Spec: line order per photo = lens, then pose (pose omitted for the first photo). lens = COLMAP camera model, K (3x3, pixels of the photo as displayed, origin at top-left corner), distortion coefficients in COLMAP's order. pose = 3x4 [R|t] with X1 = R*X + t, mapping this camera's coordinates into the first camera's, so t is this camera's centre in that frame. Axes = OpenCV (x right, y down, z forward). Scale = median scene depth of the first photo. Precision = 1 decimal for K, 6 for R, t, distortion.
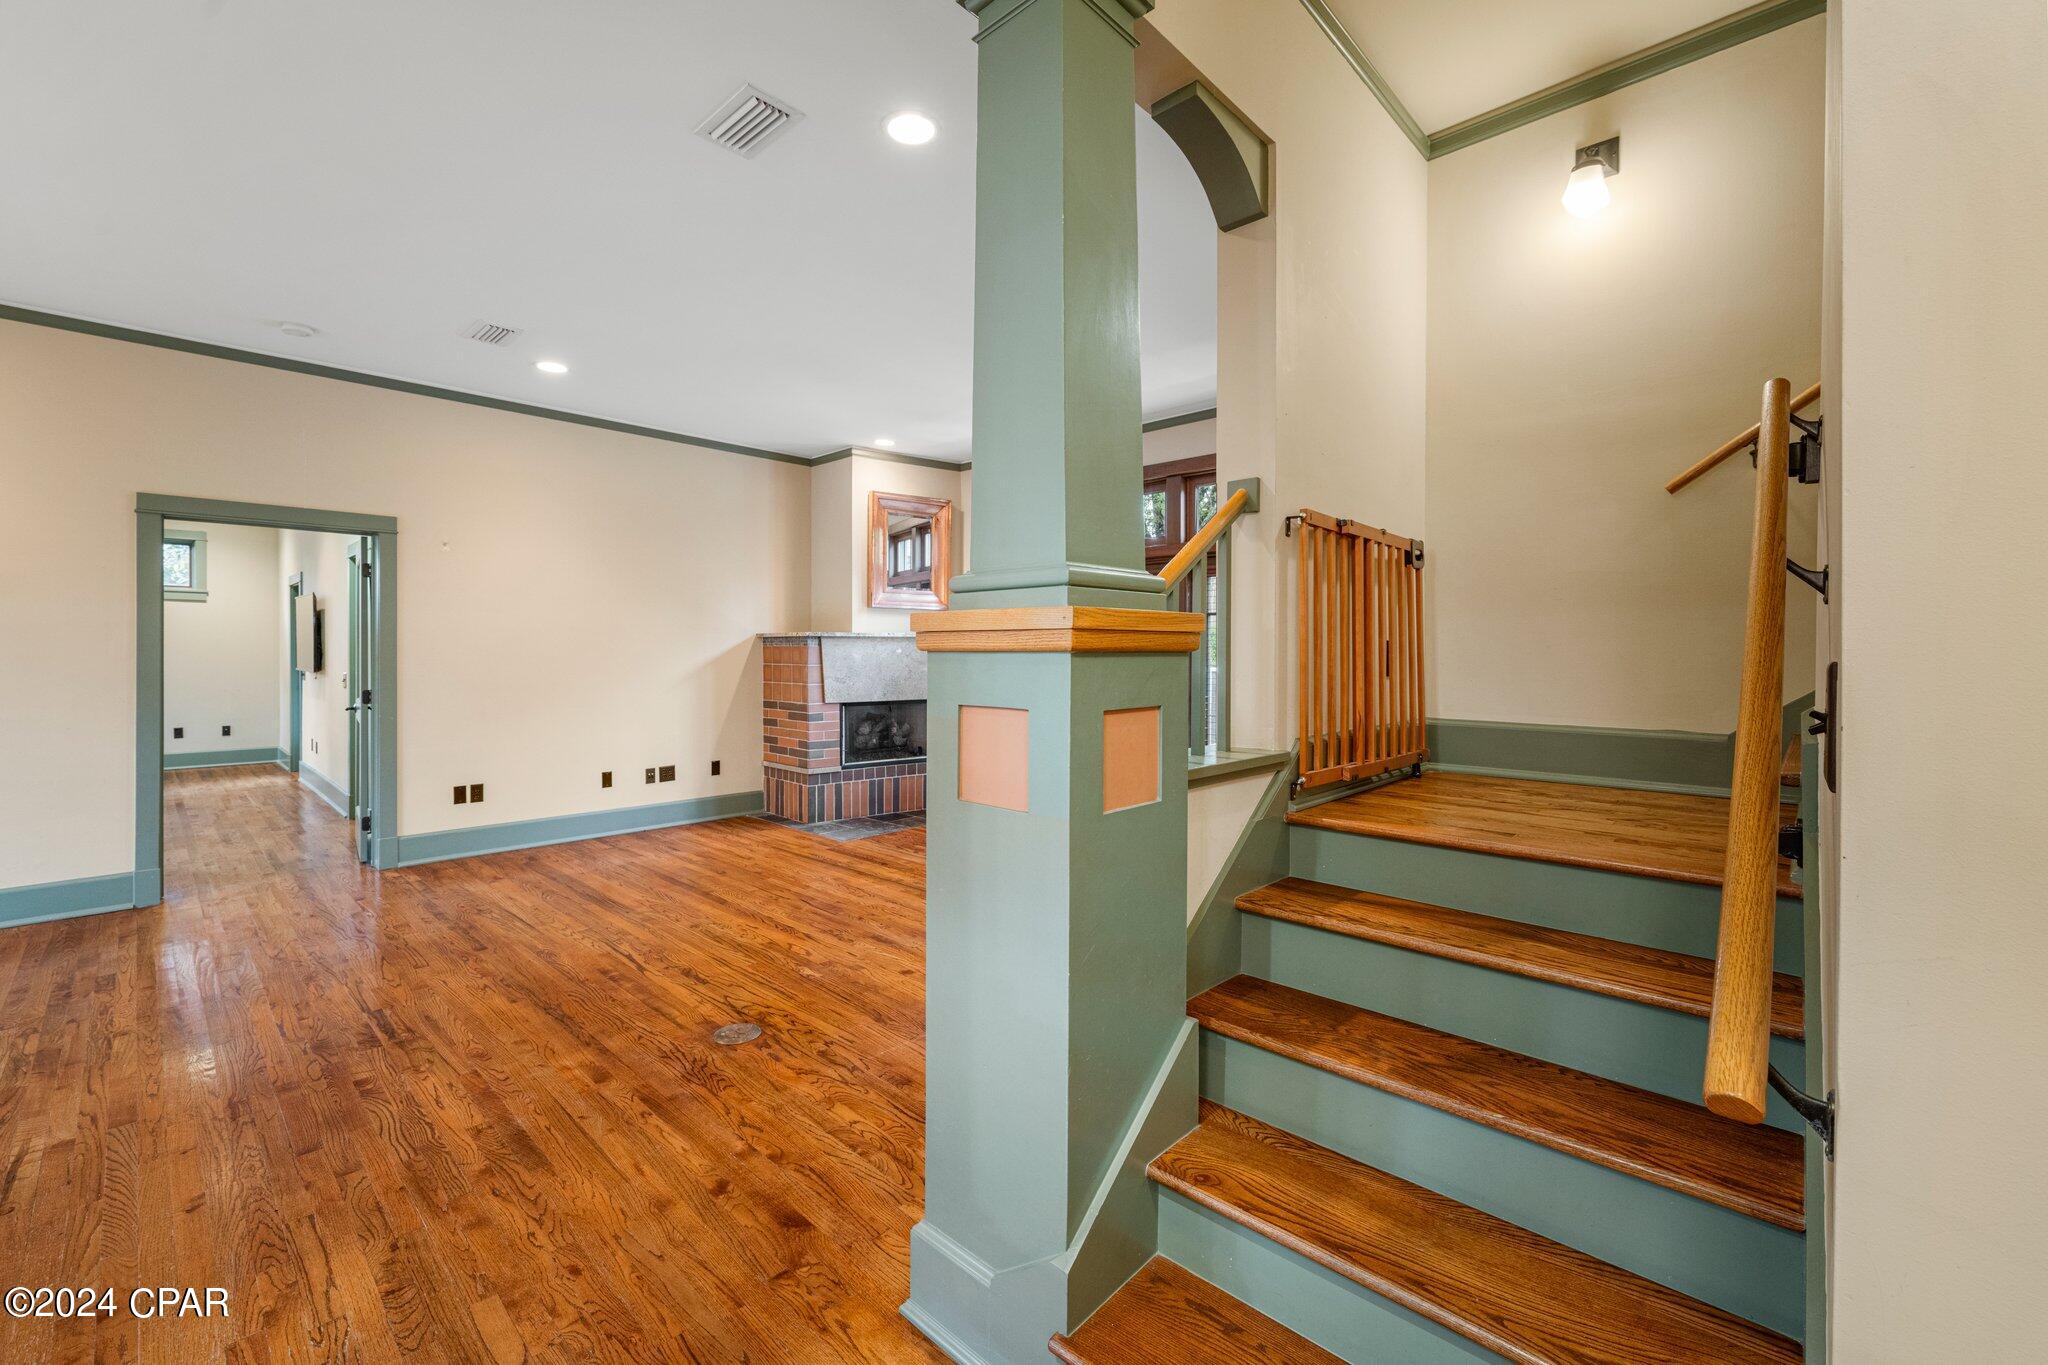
lens RADIAL K [[842.6, 0, 1027.4], [0, 842.6, 656.1], [0, 0, 1]] dist [-0.000660, -0.000159]
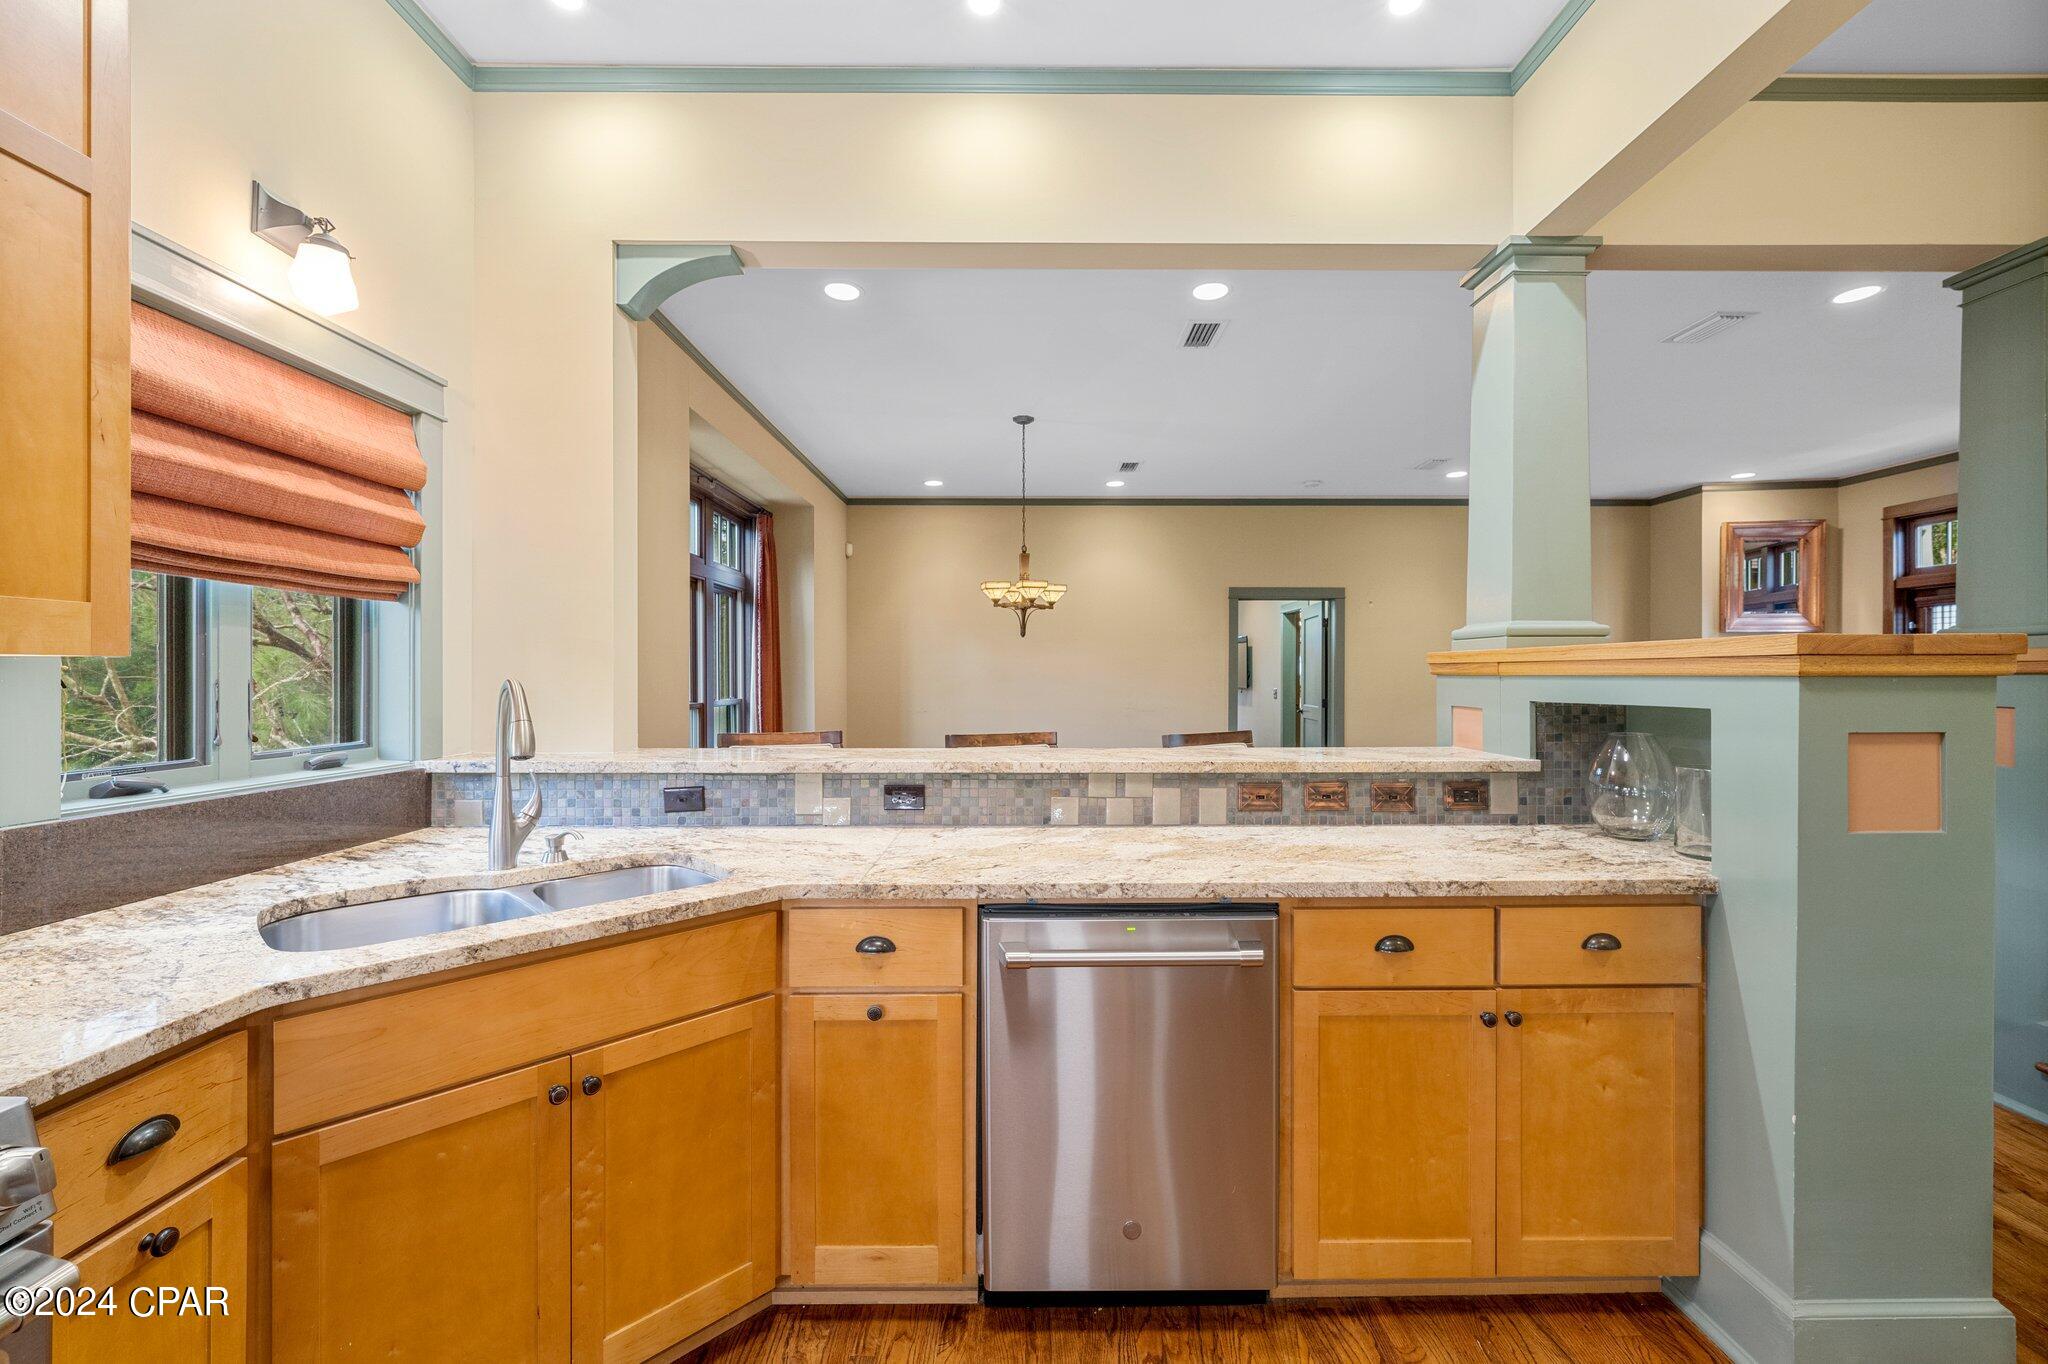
lens RADIAL K [[830.9, 0, 1028.9], [0, 830.9, 675.7], [0, 0, 1]] dist [-0.000205, -0.000018]
pose [[0.692338, 0.001162, -0.721573, -0.040993], [-0.004025, 0.999989, -0.002251, 0.002533], [0.721562, 0.004463, 0.692335, -0.391444]]
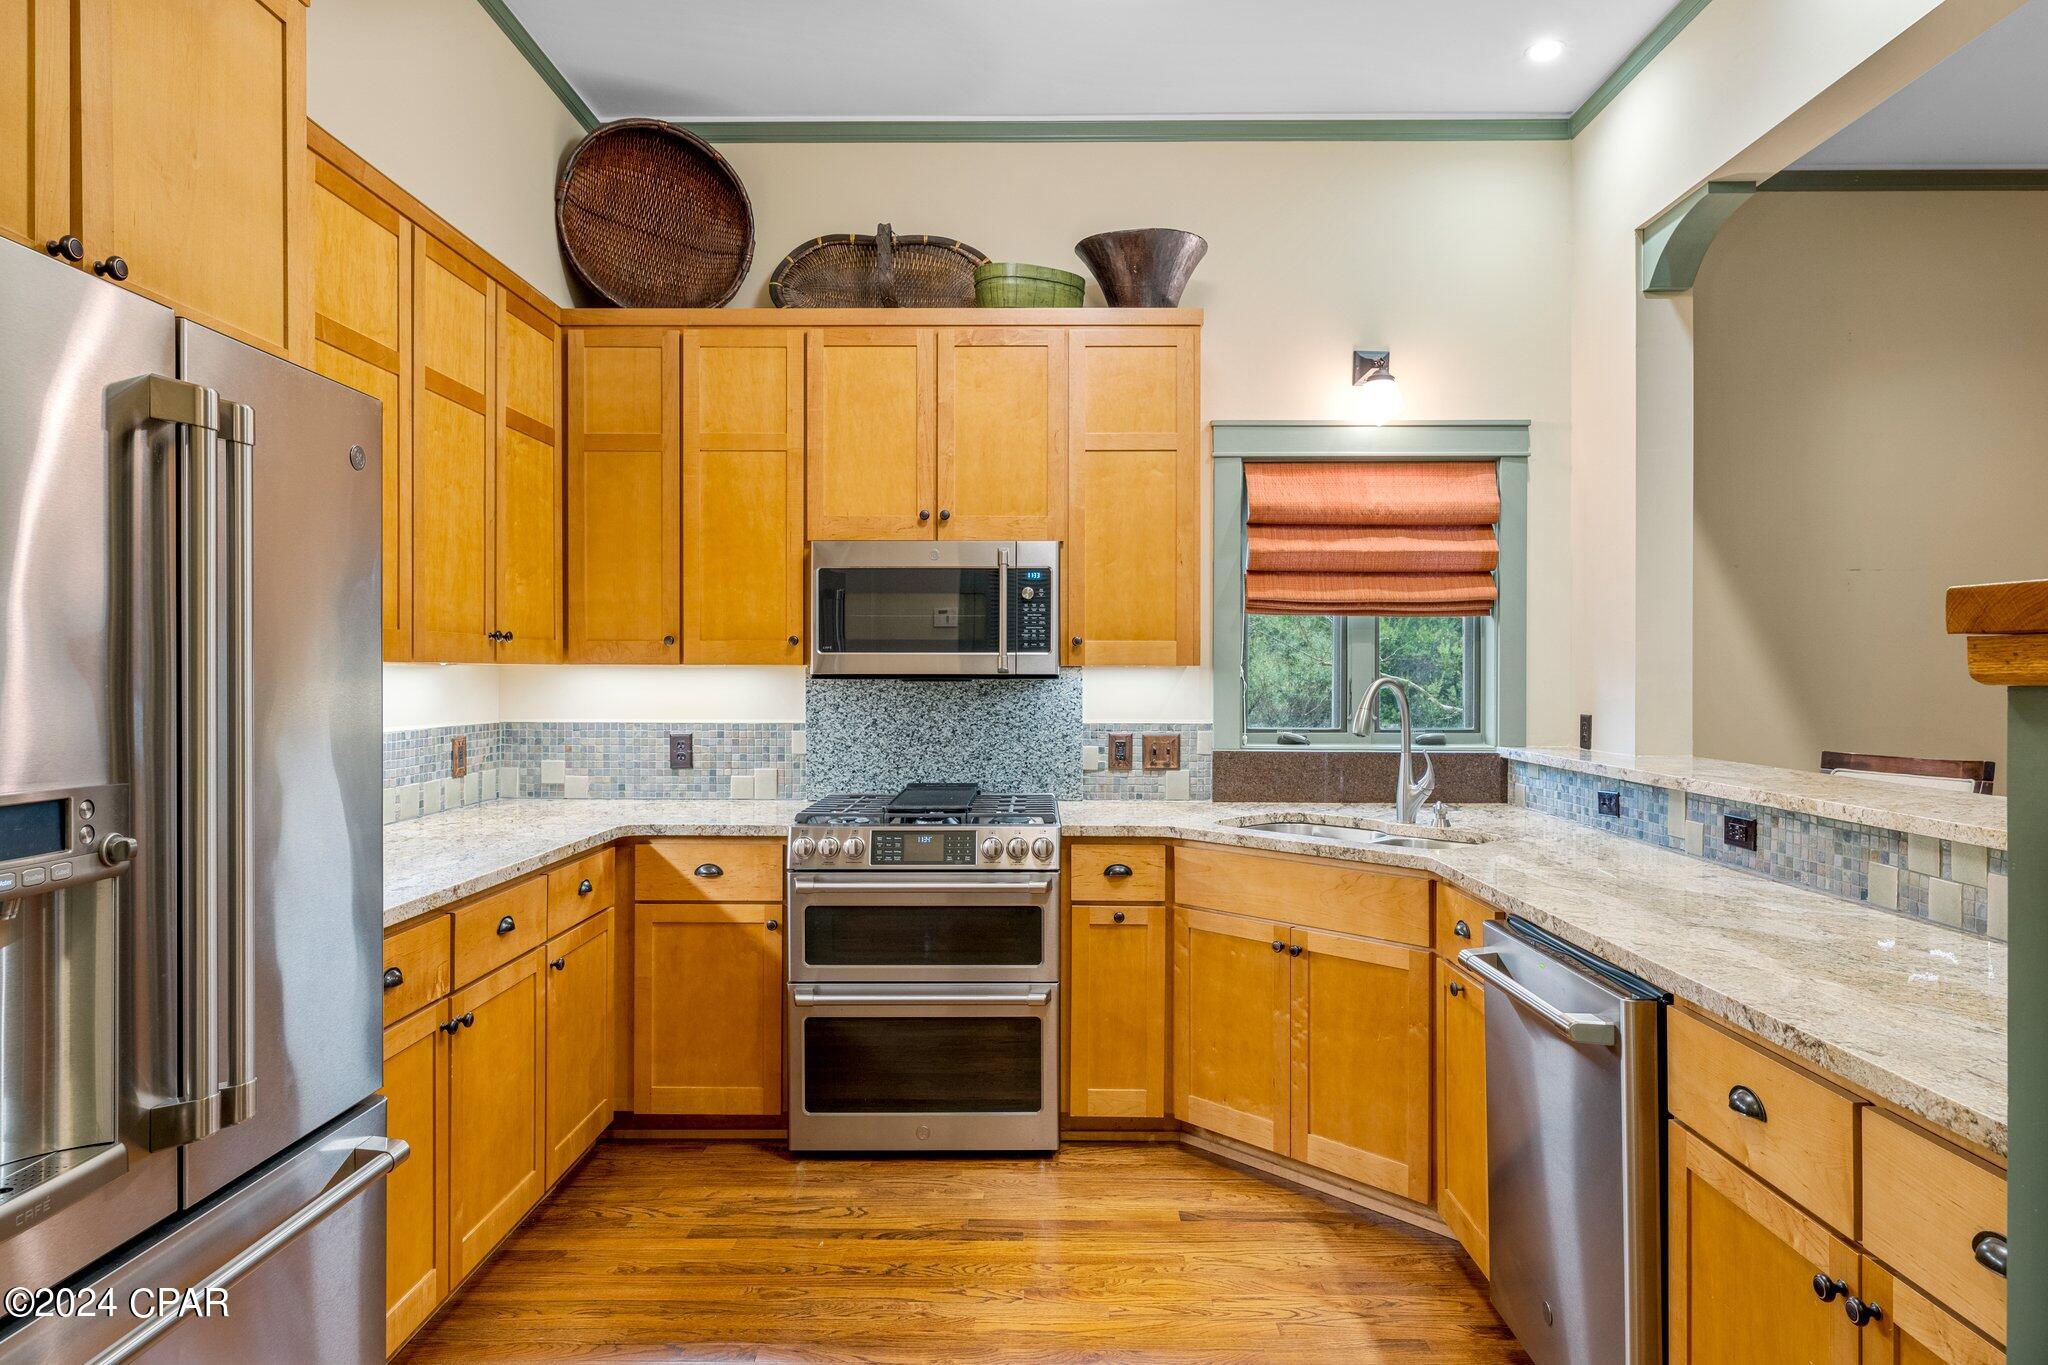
lens RADIAL K [[1208.5, 0, 1024.8], [0, 1208.5, 675.0], [0, 0, 1]] dist [0.003597, 0.000413]
pose [[-0.734238, 0.000146, -0.678893, 0.127775], [-0.005884, 0.999961, 0.006579, -0.000484], [0.678867, 0.008825, -0.734208, -0.033678]]
